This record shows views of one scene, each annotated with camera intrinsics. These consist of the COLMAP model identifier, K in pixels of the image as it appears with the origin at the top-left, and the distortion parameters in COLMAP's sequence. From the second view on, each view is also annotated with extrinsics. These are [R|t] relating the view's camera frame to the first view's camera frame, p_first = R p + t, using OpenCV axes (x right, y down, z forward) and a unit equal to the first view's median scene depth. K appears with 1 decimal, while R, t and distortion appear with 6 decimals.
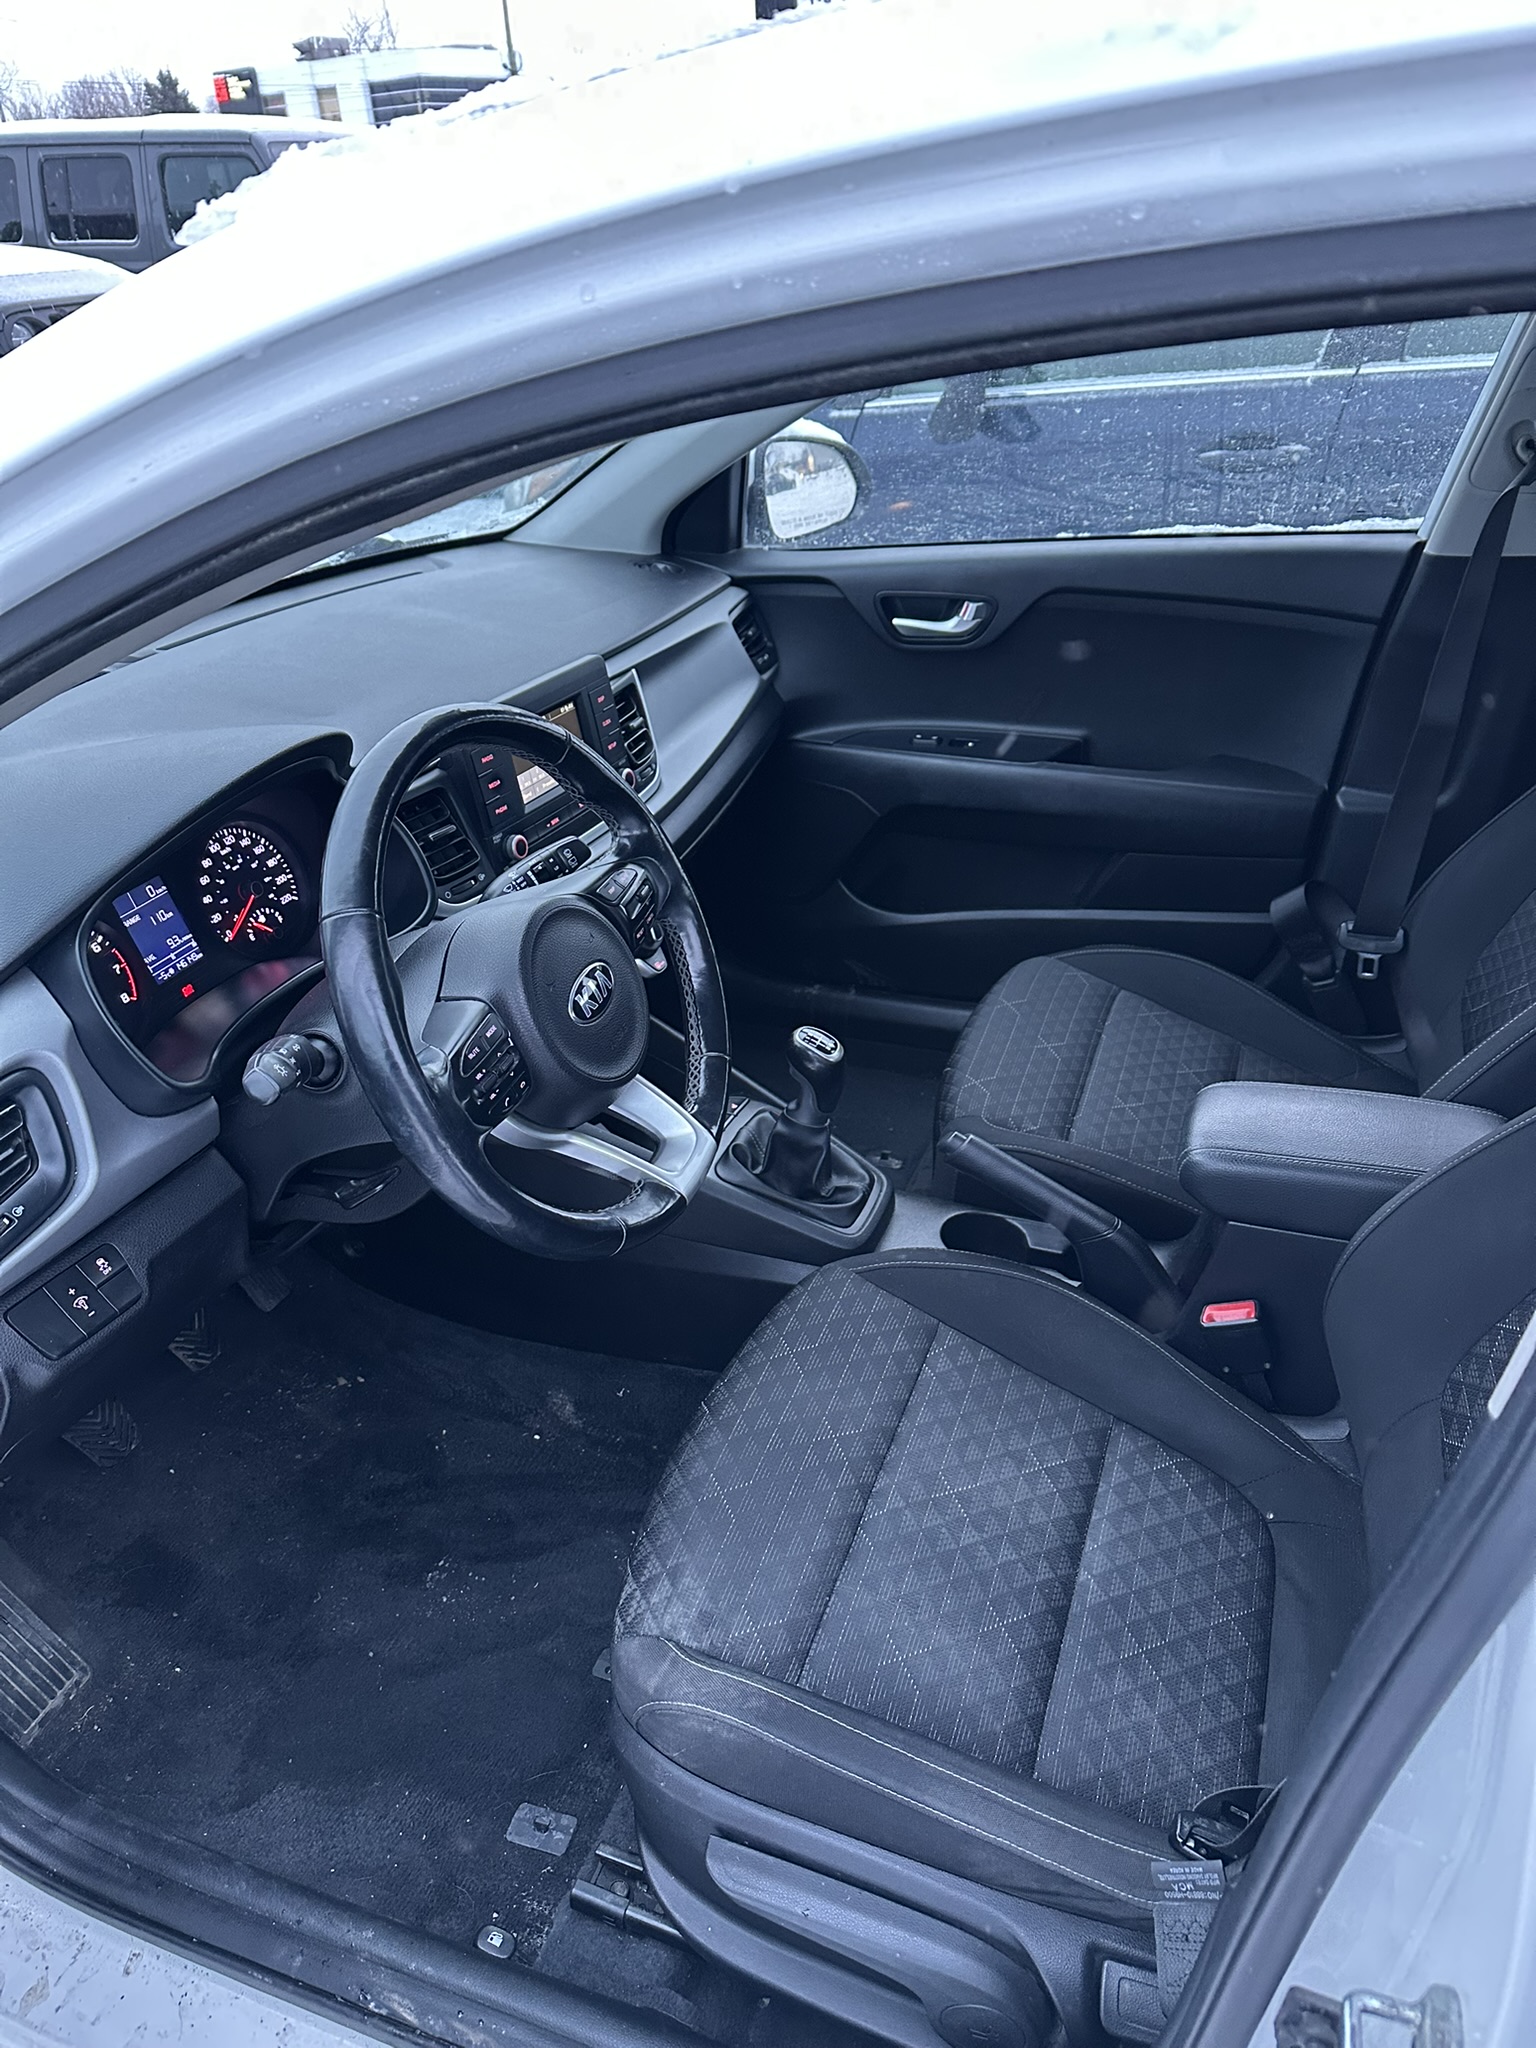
lens RADIAL K [[1439.6, 0, 768.0], [0, 1439.6, 1024.0], [0, 0, 1]] dist [0.001745, 0.000030]
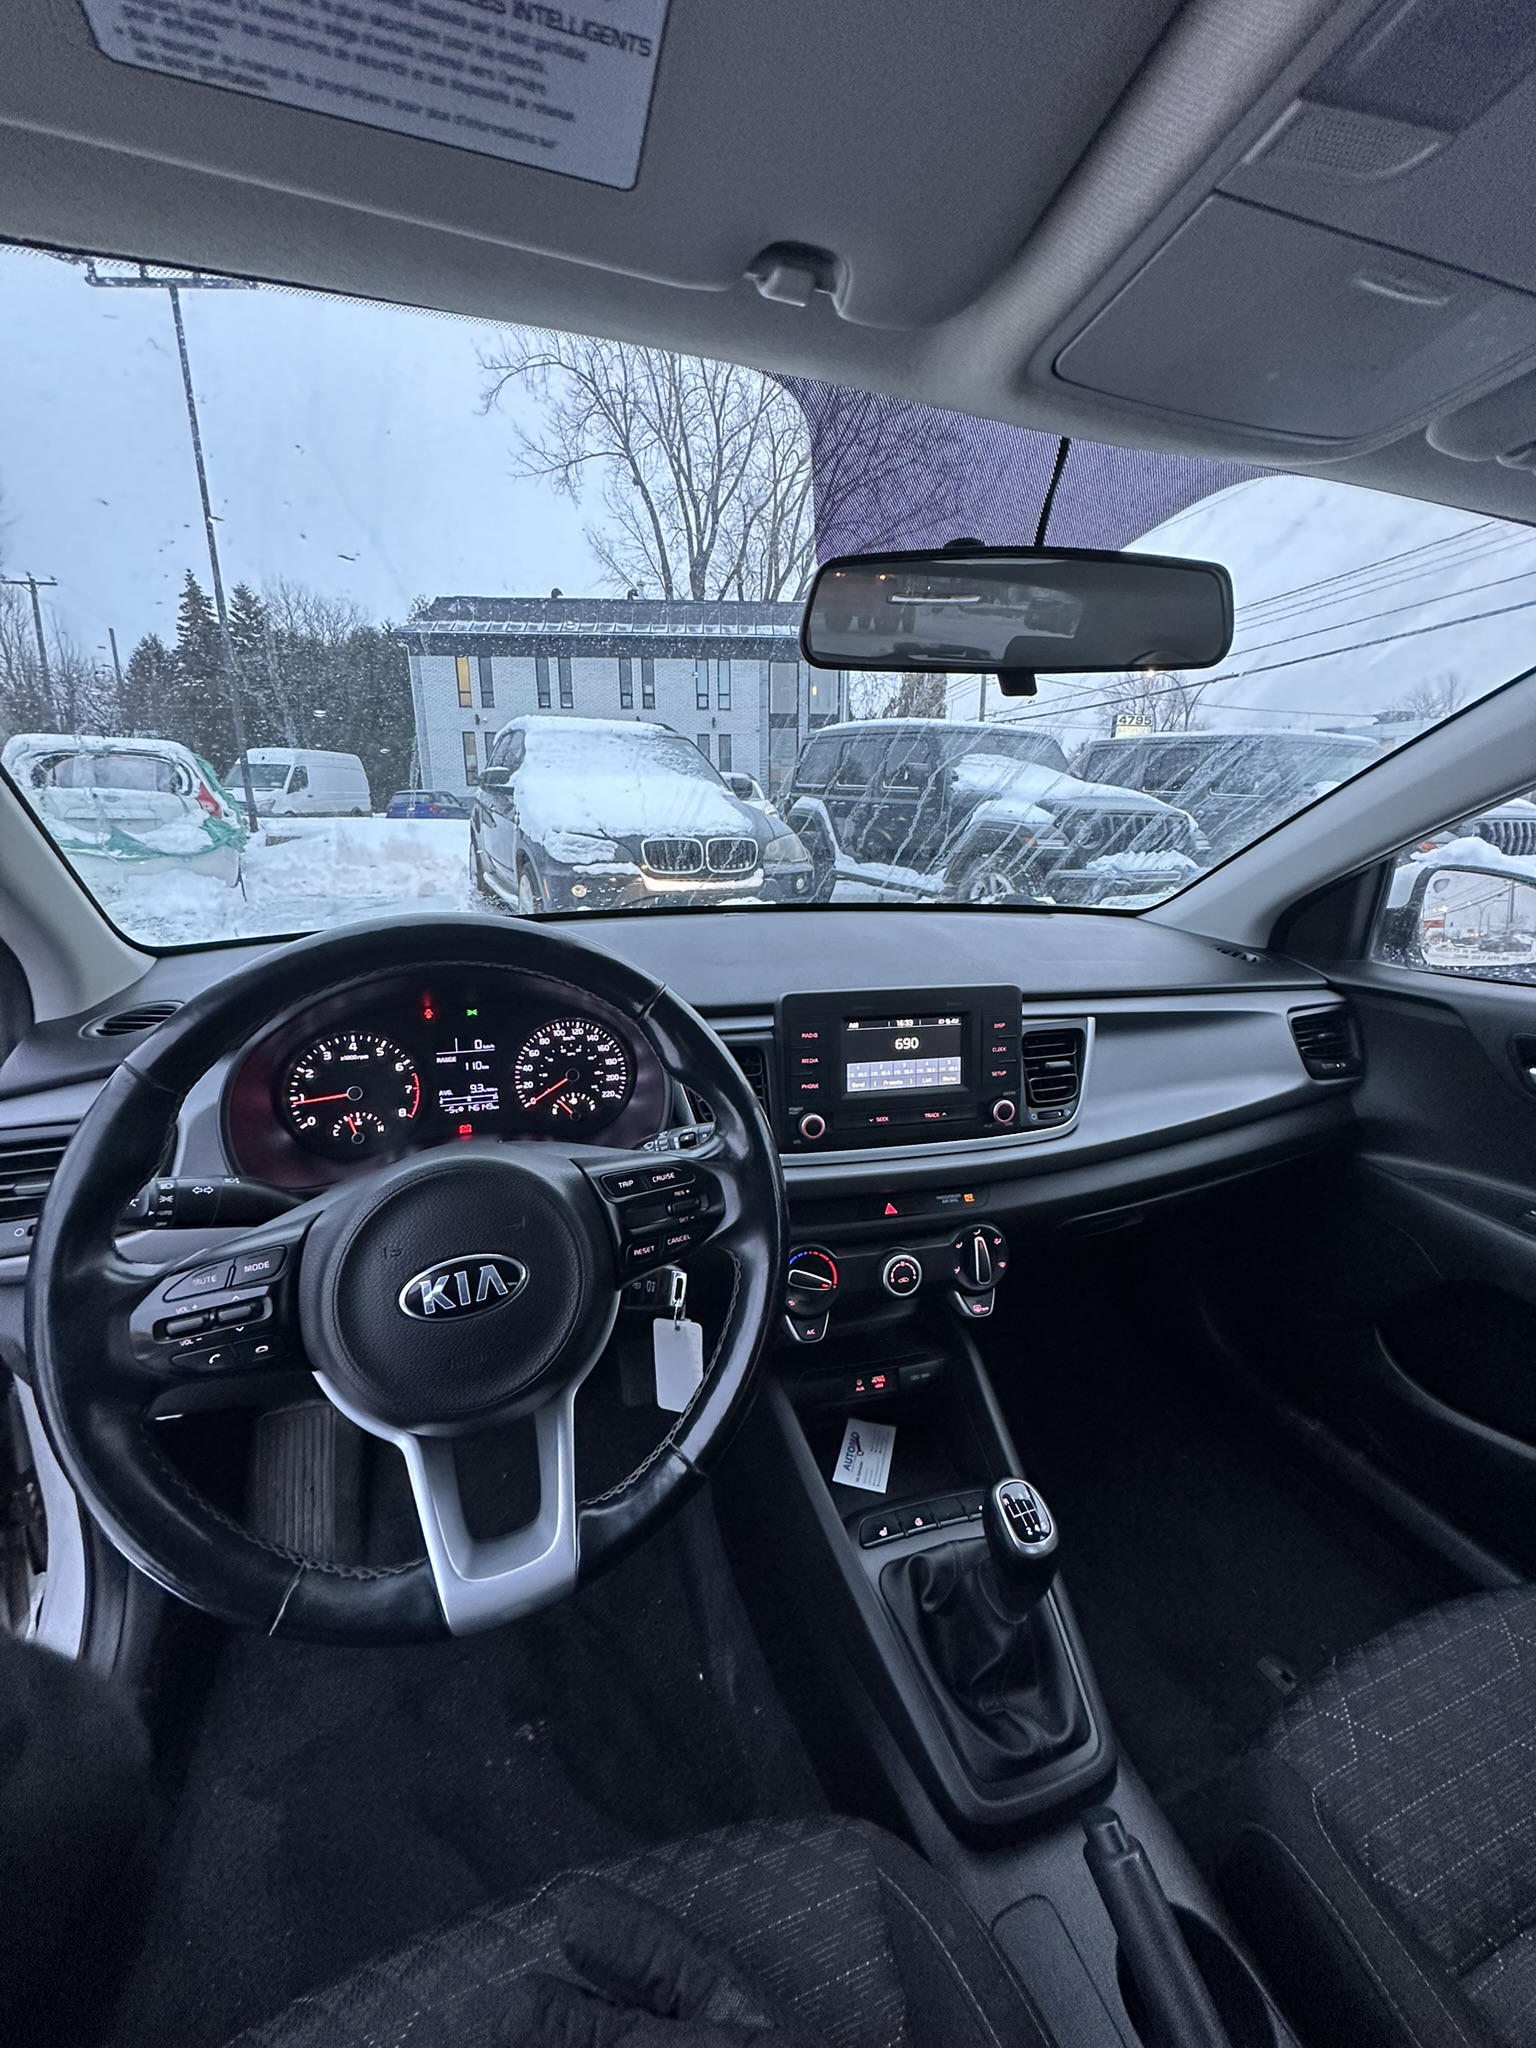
lens RADIAL K [[801.4, 0, 768.0], [0, 801.4, 1024.0], [0, 0, 1]] dist [-0.000178, 0.000013]
pose [[0.641742, 0.244540, -0.726889, 0.167419], [-0.408007, 0.911404, -0.053599, -0.125155], [0.649382, 0.330972, 0.684661, 0.492227]]
